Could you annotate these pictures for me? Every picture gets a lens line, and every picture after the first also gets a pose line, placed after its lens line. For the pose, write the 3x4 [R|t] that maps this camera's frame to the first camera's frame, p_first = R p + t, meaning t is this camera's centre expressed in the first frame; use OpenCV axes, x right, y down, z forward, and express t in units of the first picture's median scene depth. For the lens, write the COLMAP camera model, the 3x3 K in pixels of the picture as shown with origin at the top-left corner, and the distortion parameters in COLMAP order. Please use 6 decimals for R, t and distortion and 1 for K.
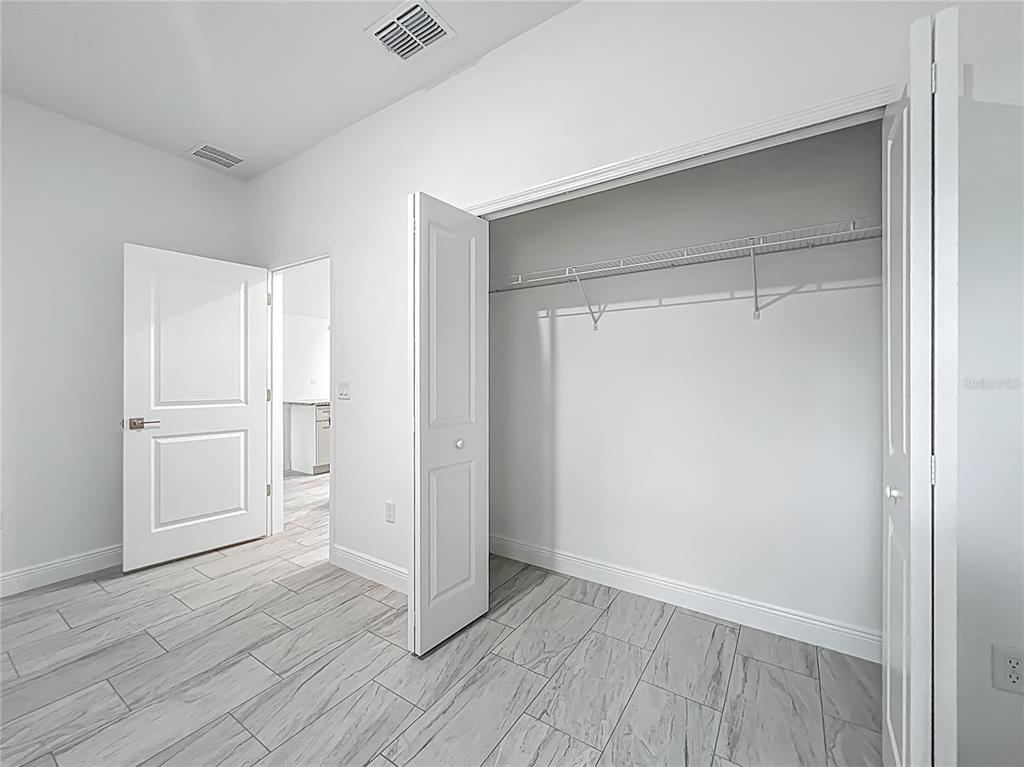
lens RADIAL K [[417.9, 0, 508.5], [0, 417.9, 379.7], [0, 0, 1]] dist [0.011567, 0.000953]
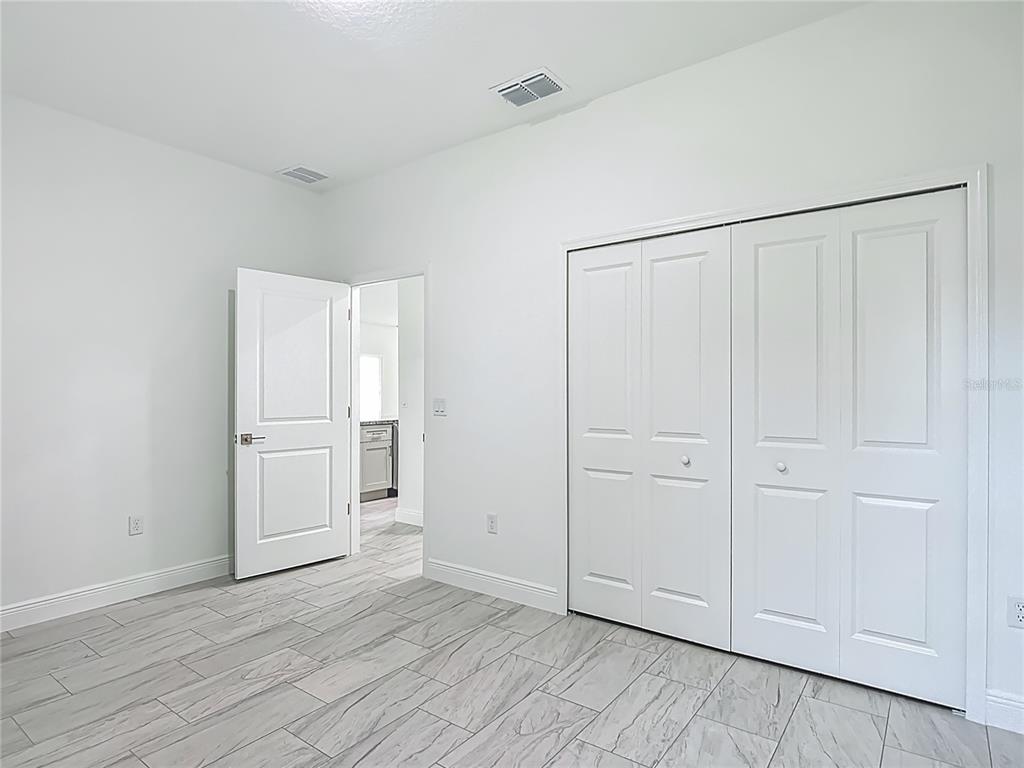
lens RADIAL K [[573.8, 0, 512.3], [0, 573.8, 392.6], [0, 0, 1]] dist [-0.001206, -0.000339]
pose [[0.999064, -0.001869, -0.043224, -0.163823], [0.001905, 0.999998, 0.000798, -0.011321], [0.043223, -0.000879, 0.999065, -0.407239]]
